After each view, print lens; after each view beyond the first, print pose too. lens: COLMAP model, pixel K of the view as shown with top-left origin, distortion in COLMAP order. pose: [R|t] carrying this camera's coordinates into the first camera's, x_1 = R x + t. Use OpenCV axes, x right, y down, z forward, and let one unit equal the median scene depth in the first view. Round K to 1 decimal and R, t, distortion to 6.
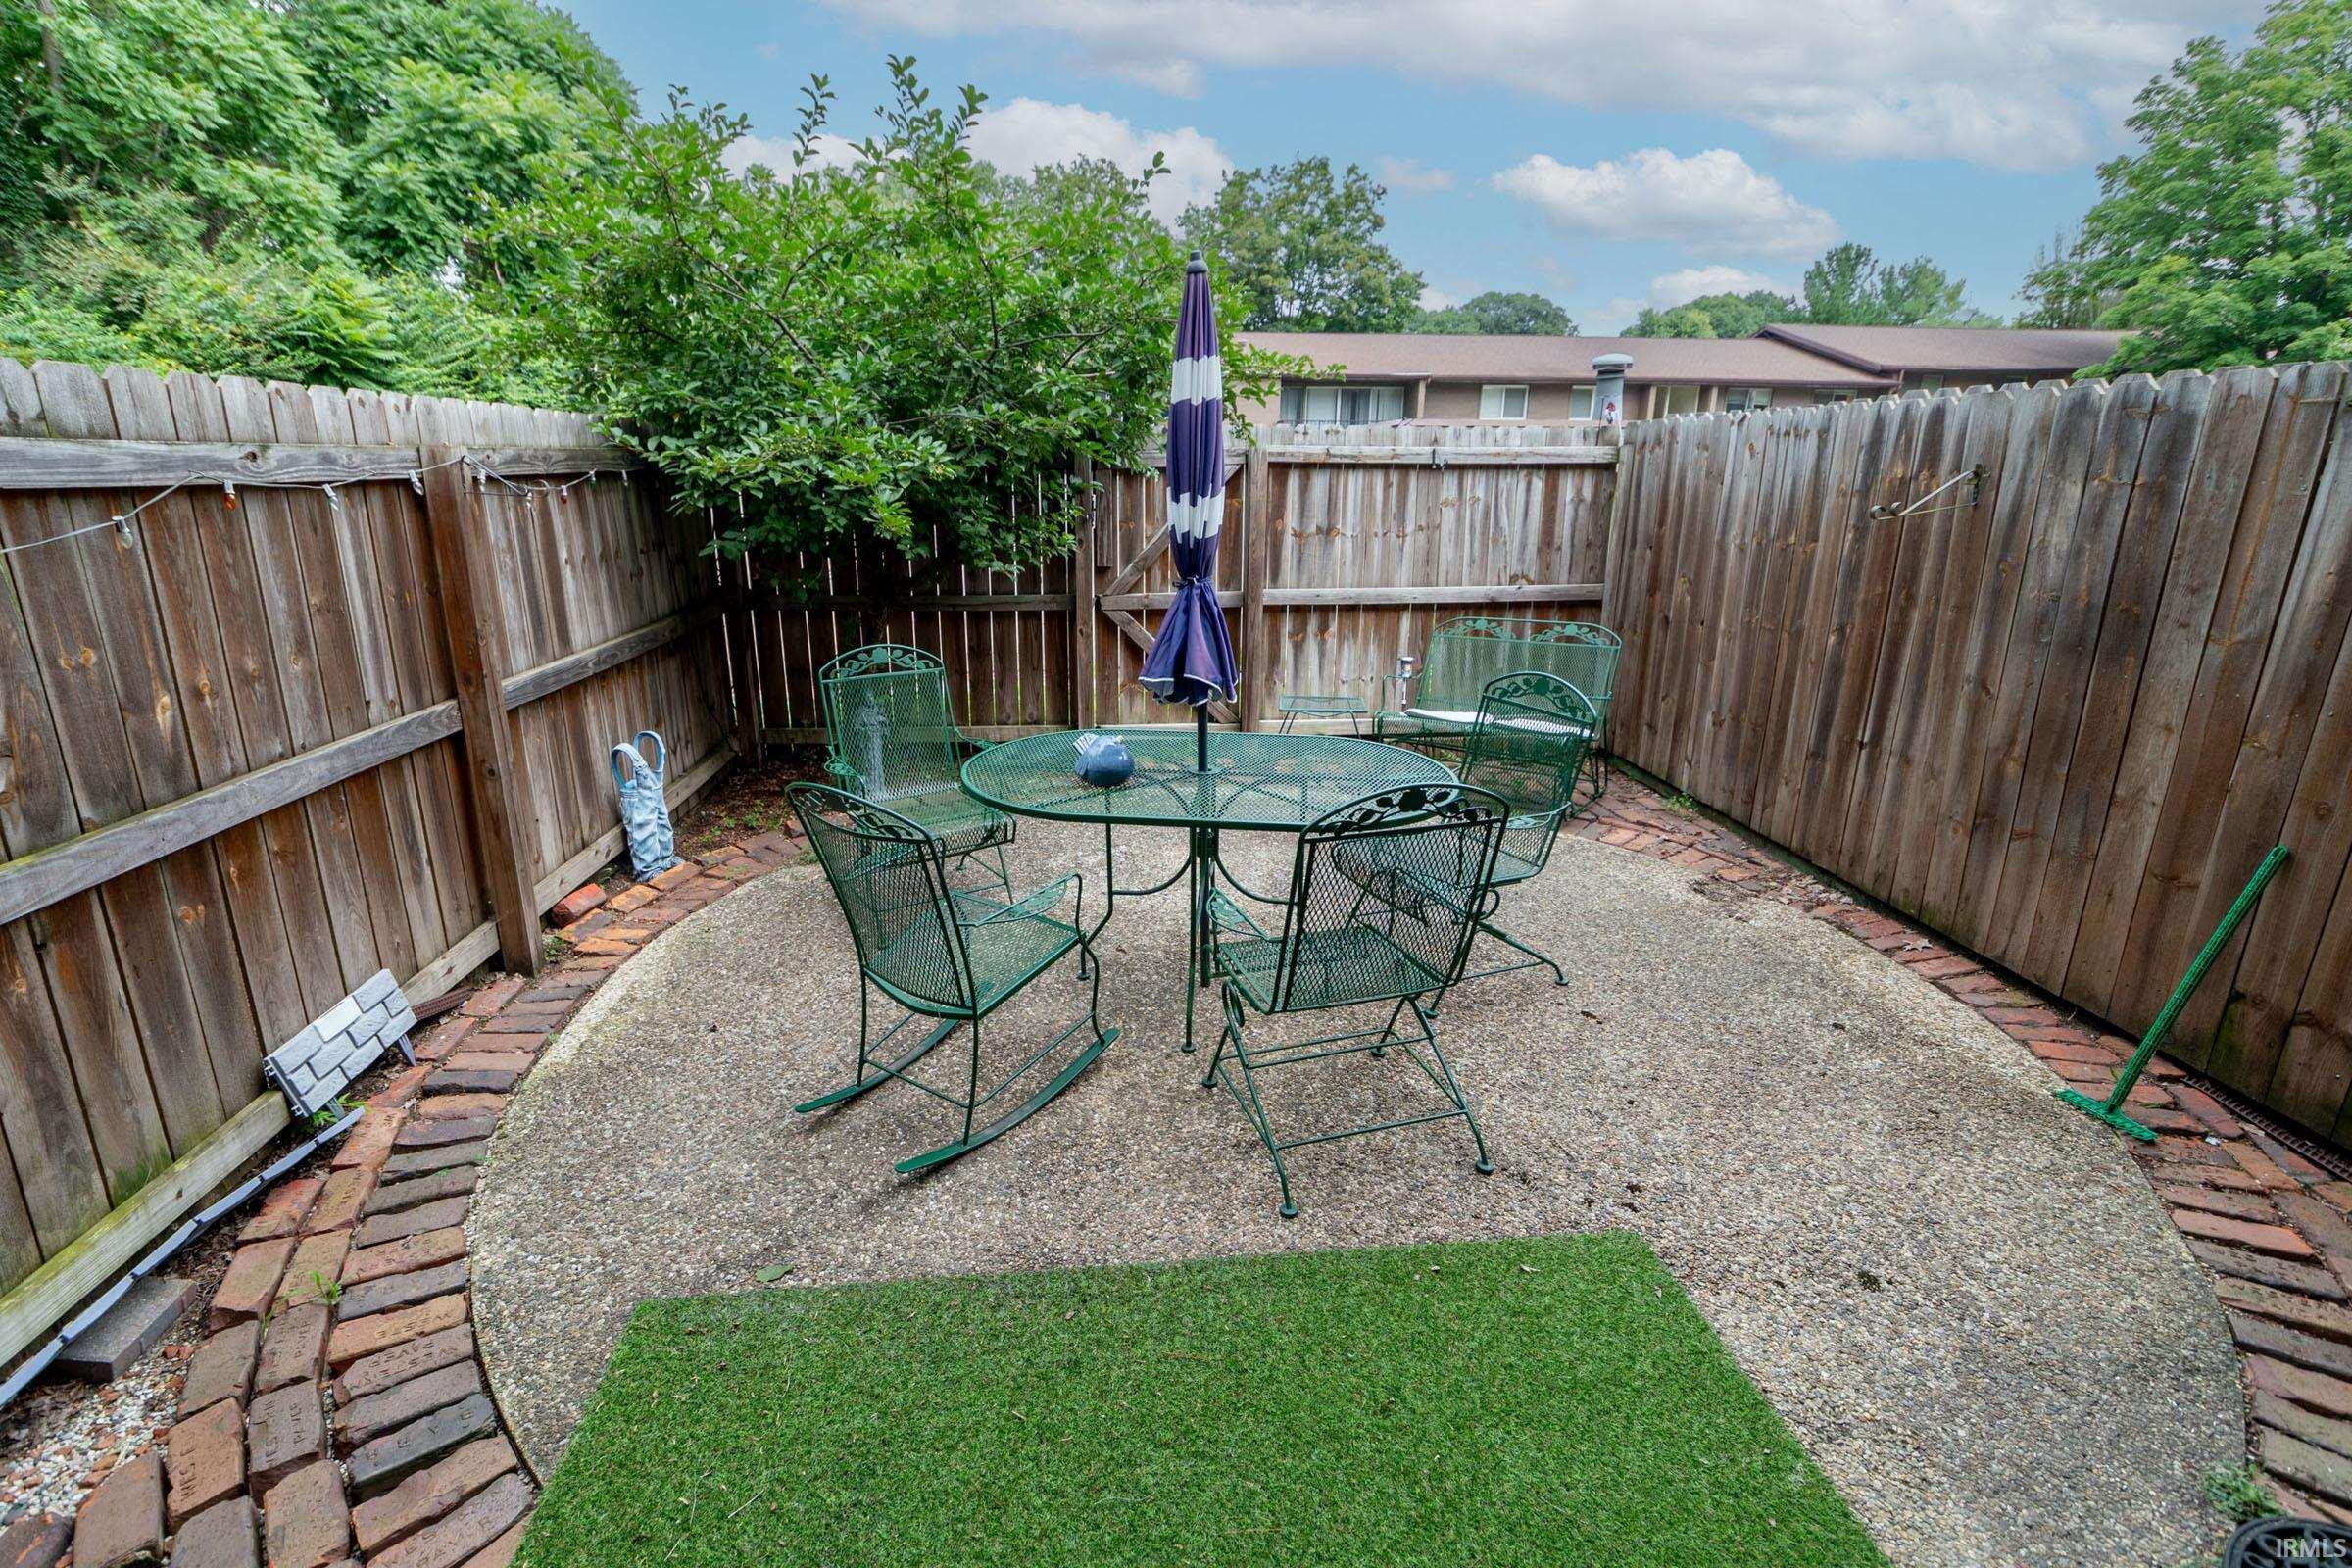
lens RADIAL K [[1033.7, 0, 1161.7], [0, 1033.7, 771.9], [0, 0, 1]] dist [-0.006226, 0.003242]
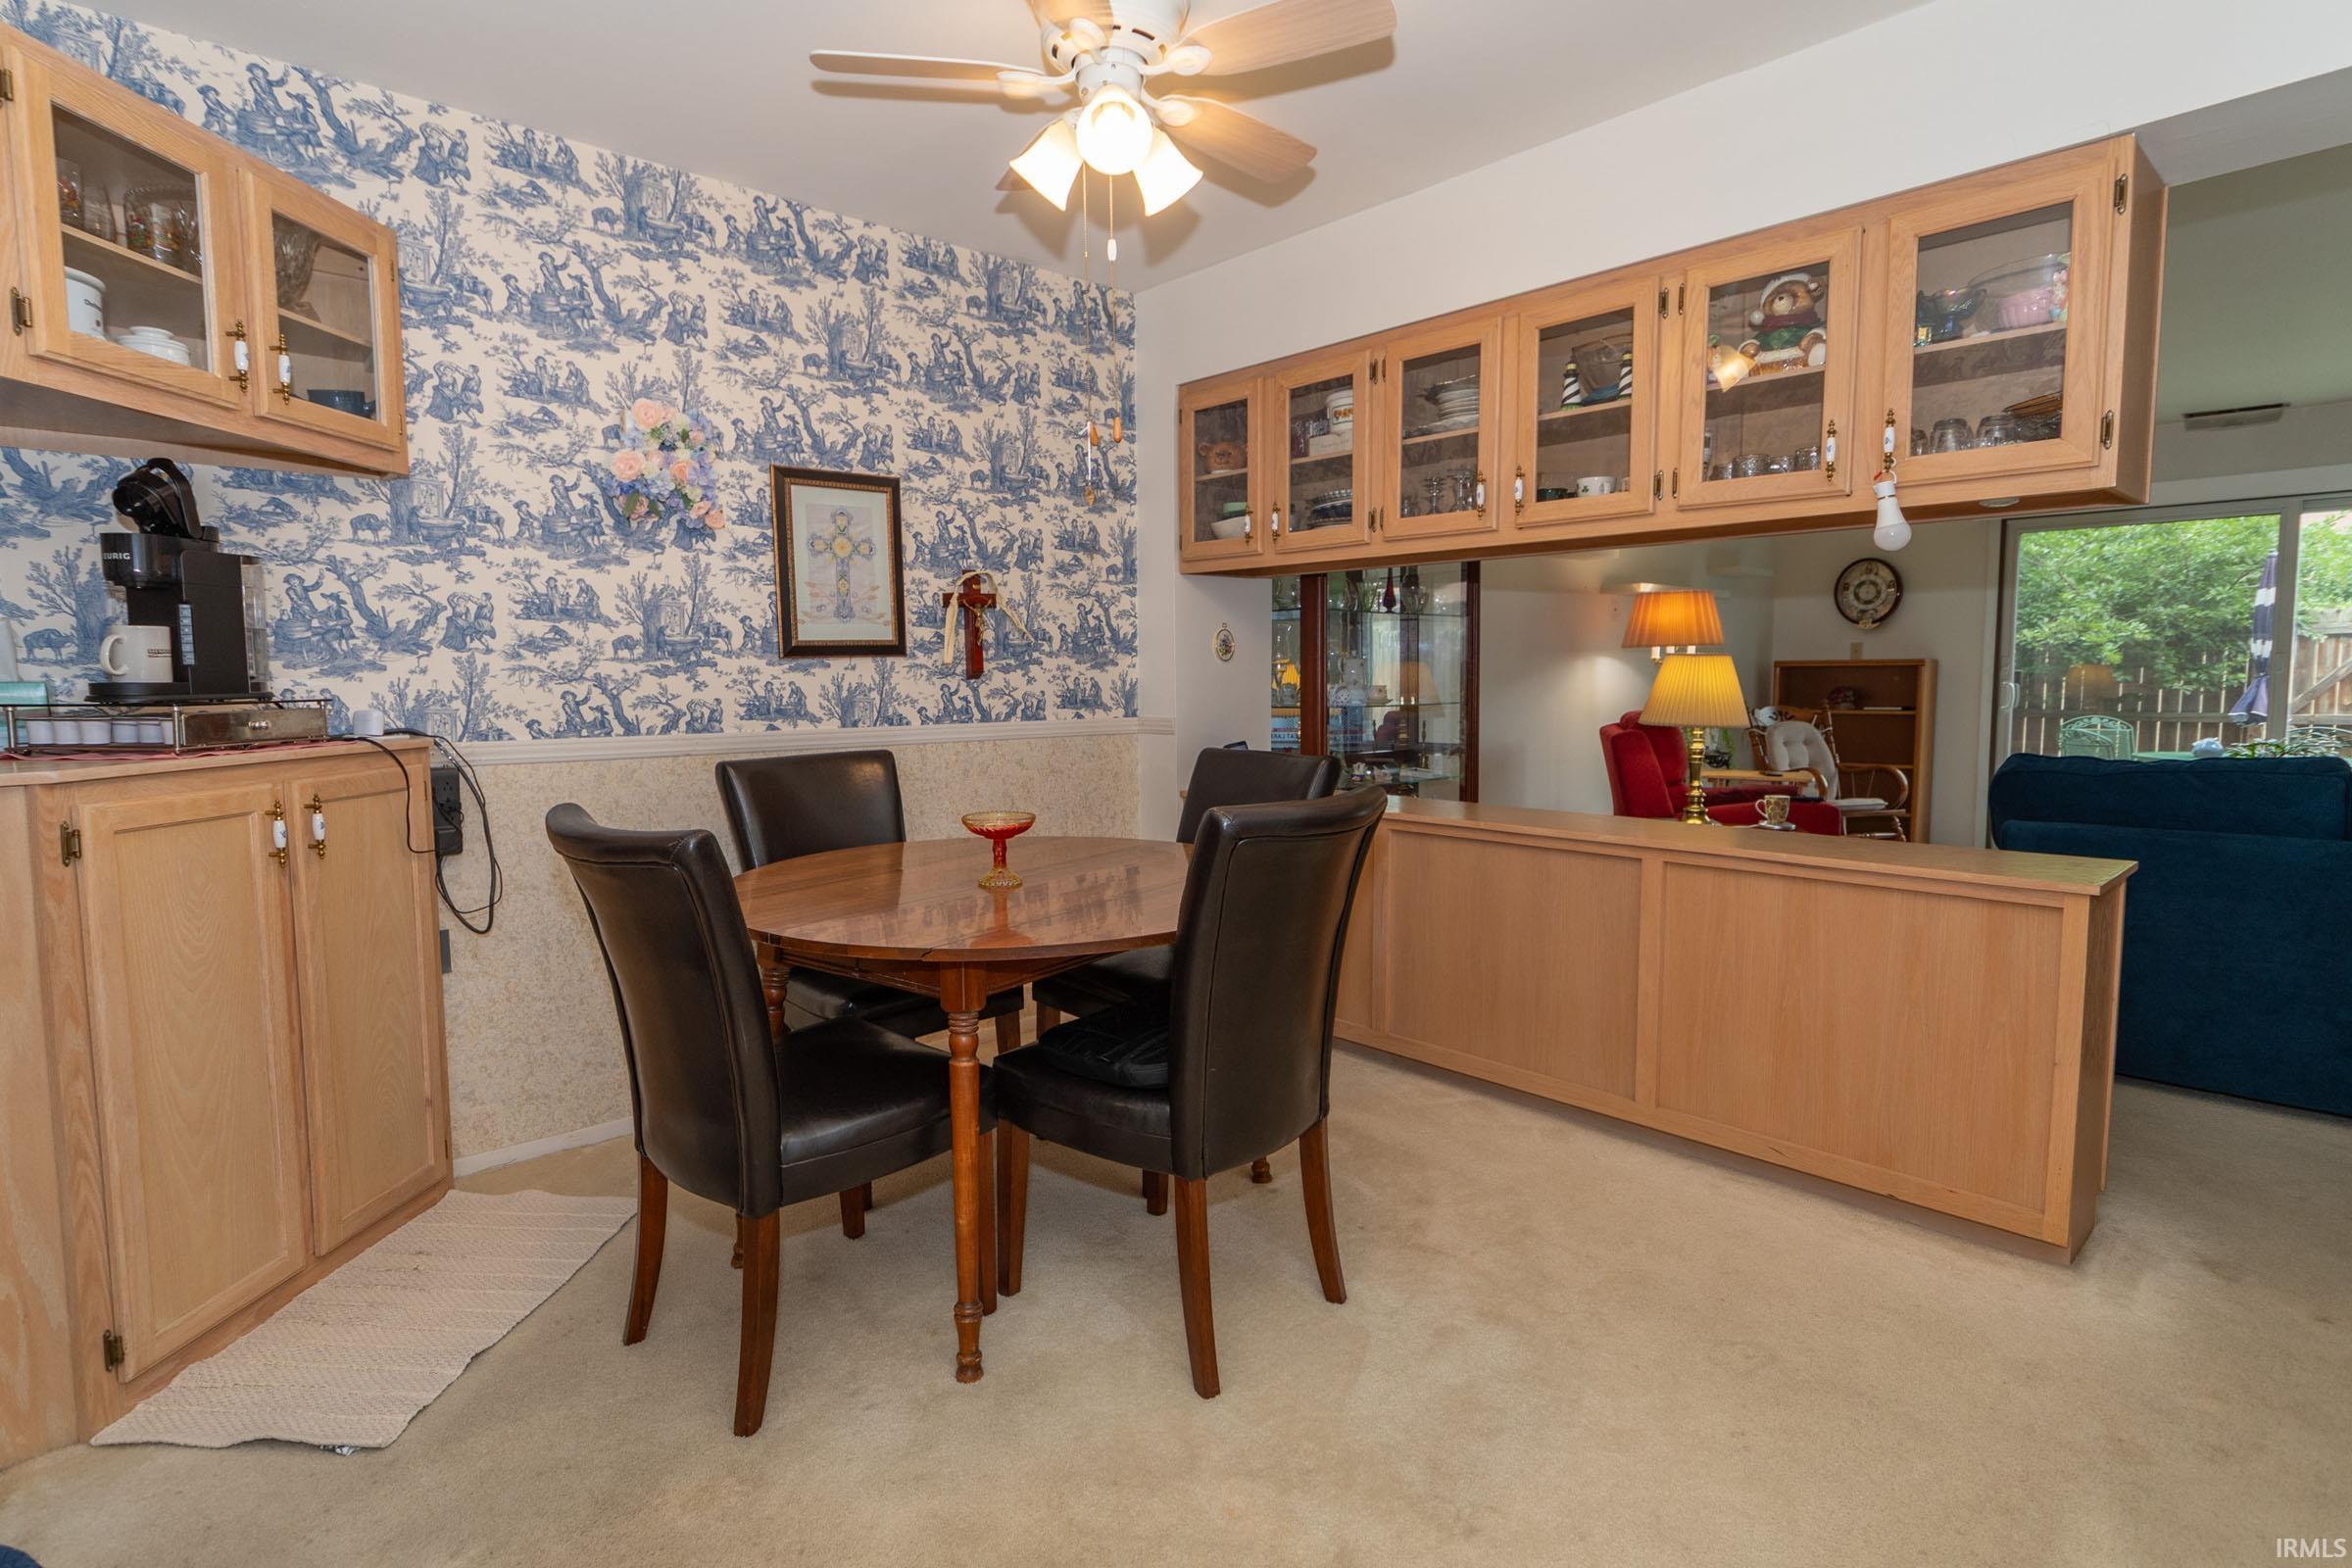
lens RADIAL K [[1145.1, 0, 1177.5], [0, 1145.1, 769.1], [0, 0, 1]] dist [-0.007291, 0.003149]
pose [[0.594111, 0.065665, -0.801698, 0.129897], [-0.215914, 0.973105, -0.080302, 0.151727], [0.774864, 0.220806, 0.592310, -0.480485]]
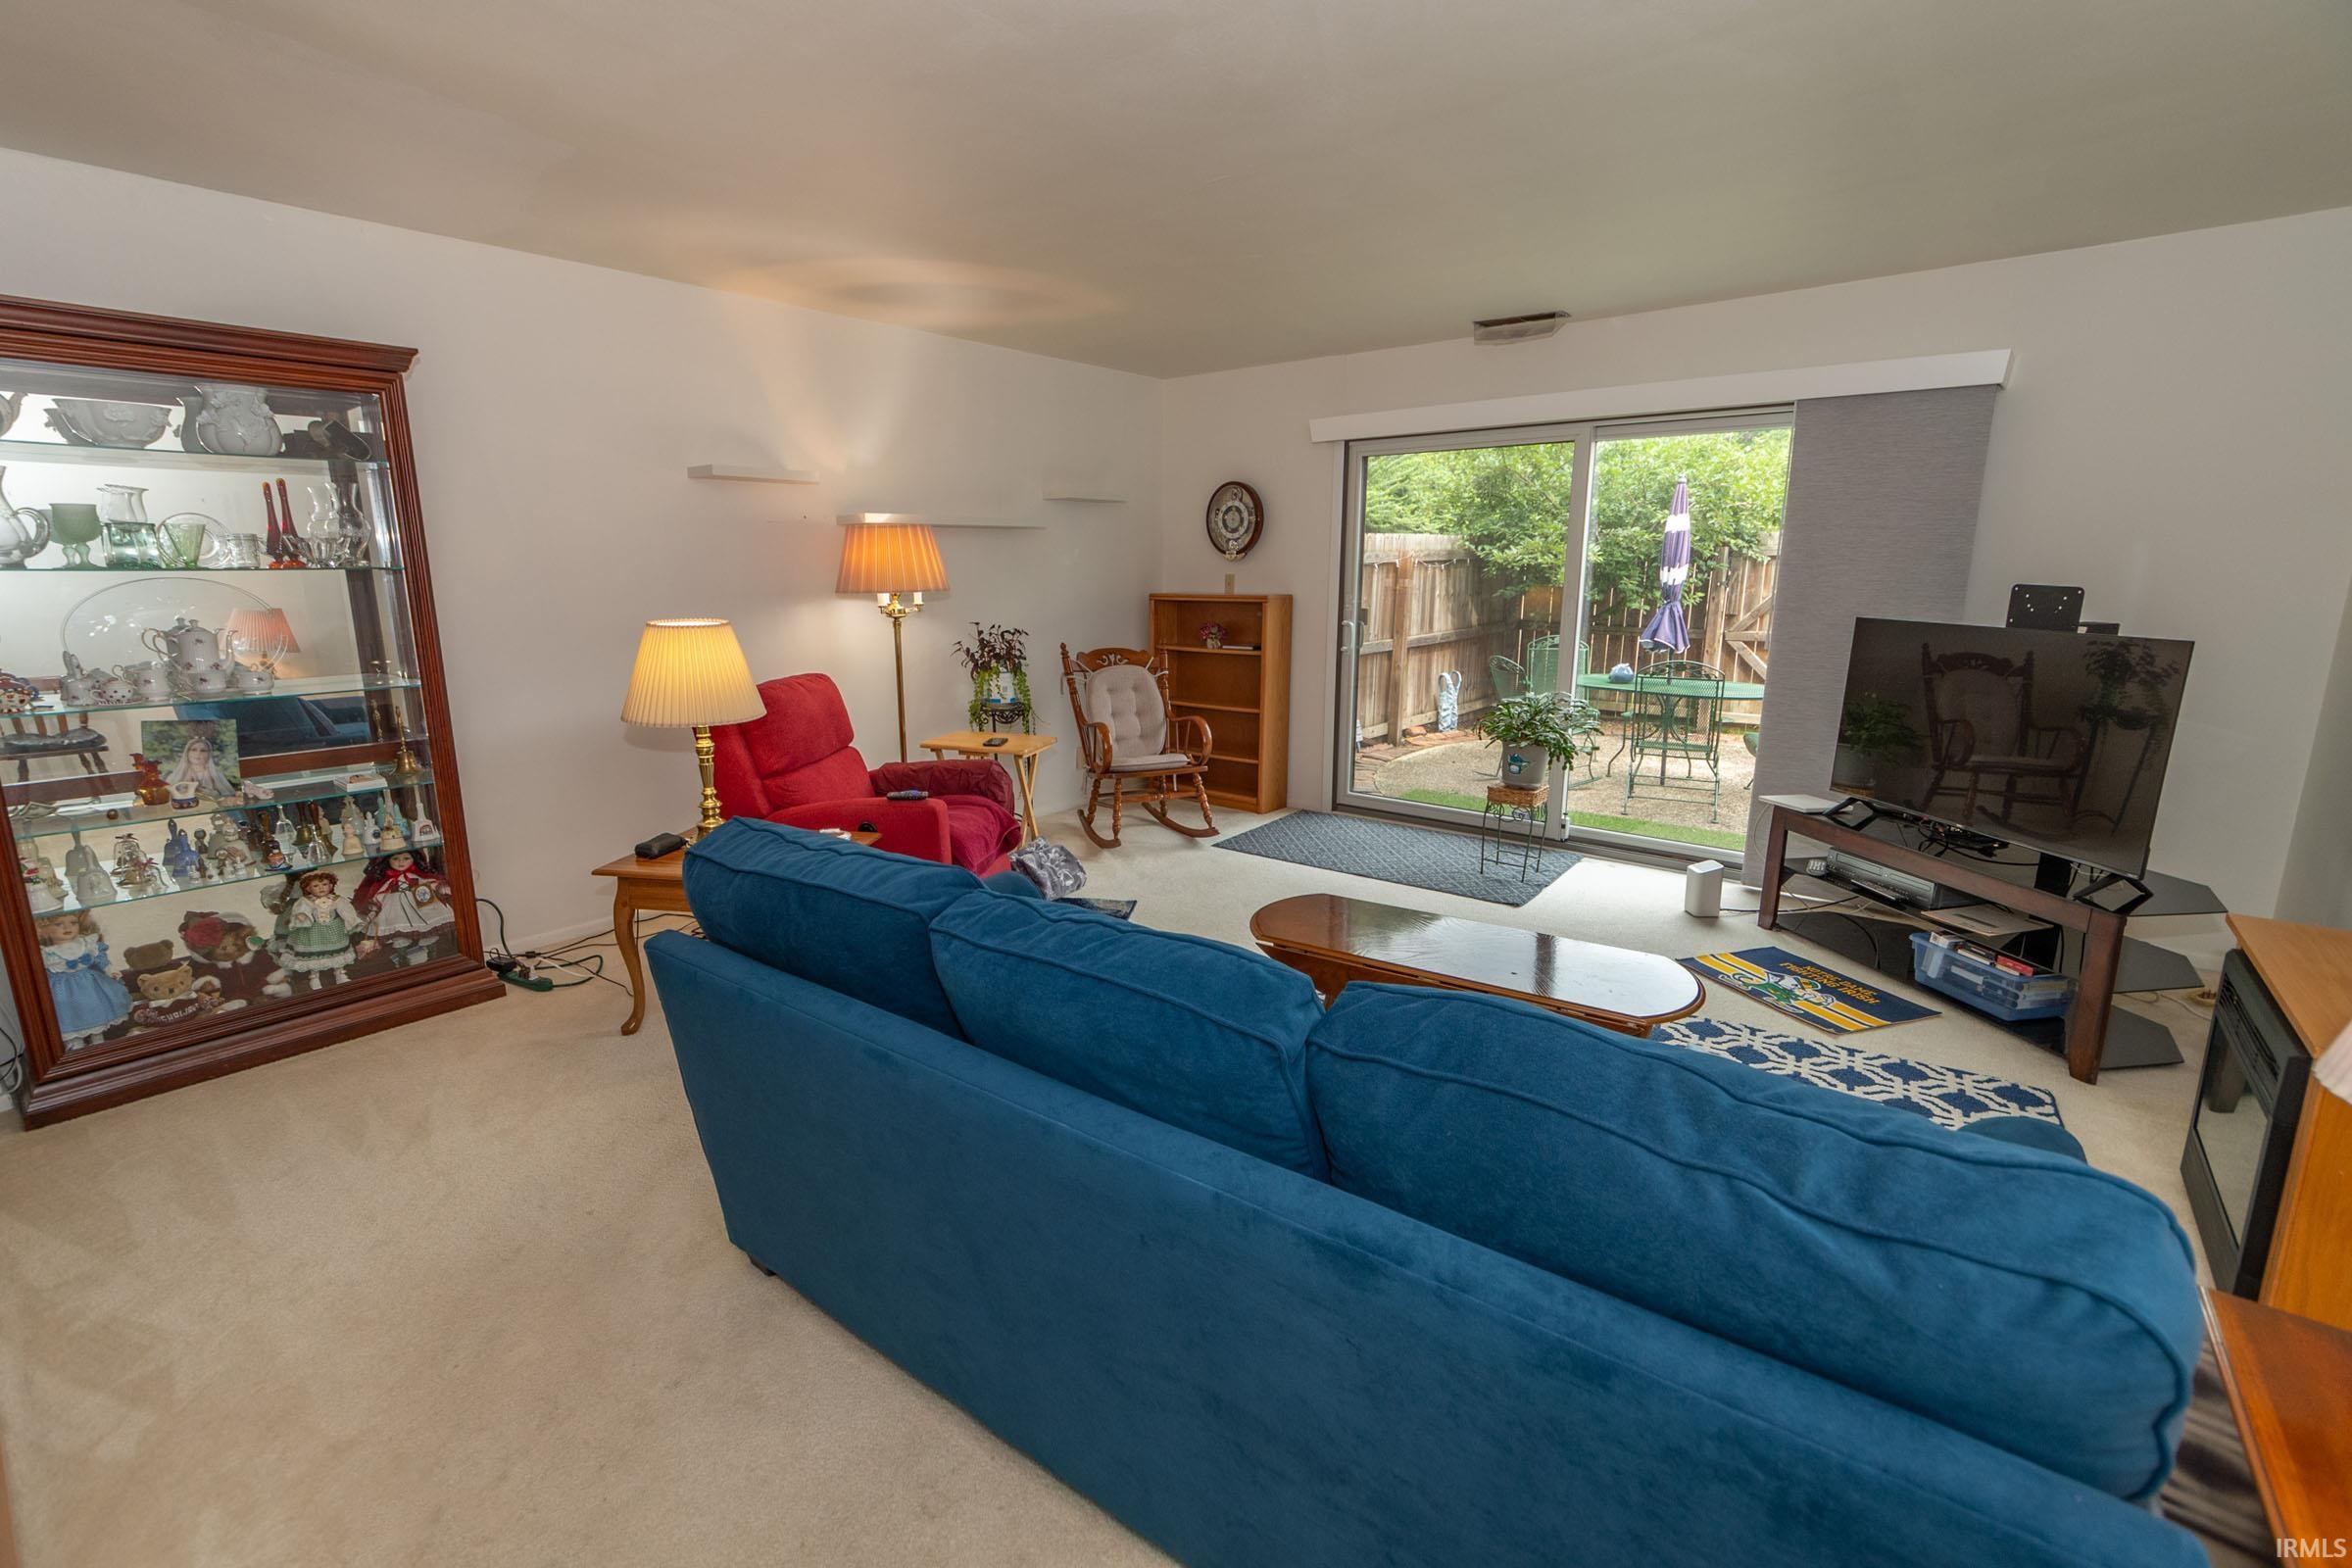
lens RADIAL K [[1033.7, 0, 1134.0], [0, 1033.7, 772.0], [0, 0, 1]] dist [-0.006226, 0.003242]
pose [[0.696540, 0.138682, -0.703988, 0.177533], [-0.192366, 0.981319, 0.002984, 0.085104], [0.691251, 0.133345, 0.710205, -0.298262]]
